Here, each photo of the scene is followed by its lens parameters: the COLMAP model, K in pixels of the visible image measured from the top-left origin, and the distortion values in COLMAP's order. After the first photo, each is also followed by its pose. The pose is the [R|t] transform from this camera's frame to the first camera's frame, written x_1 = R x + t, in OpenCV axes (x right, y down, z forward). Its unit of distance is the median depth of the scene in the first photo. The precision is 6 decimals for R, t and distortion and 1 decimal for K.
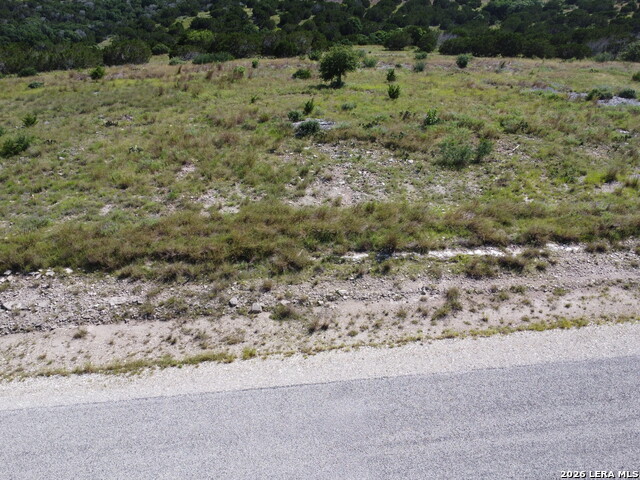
lens RADIAL K [[479.1, 0, 320.1], [0, 479.1, 240.0], [0, 0, 1]] dist [-0.000125, -0.004957]
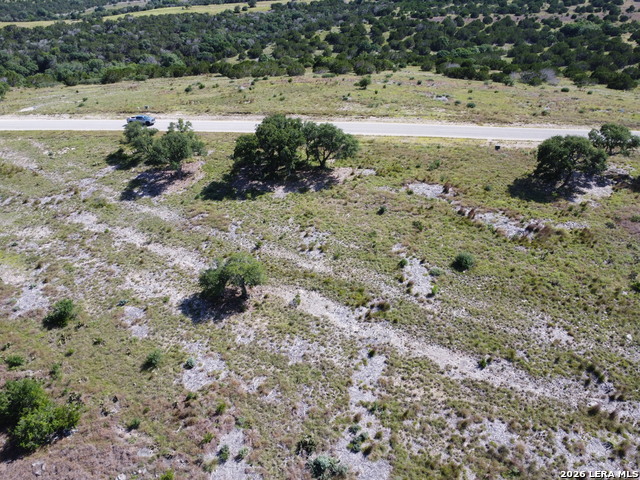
lens RADIAL K [[479.1, 0, 320.9], [0, 479.1, 240.5], [0, 0, 1]] dist [-0.000125, -0.004957]
pose [[0.967655, 0.123595, -0.219927, 0.096421], [-0.121319, 0.992326, 0.023877, 0.105386], [0.221191, 0.003576, 0.975224, -0.358525]]
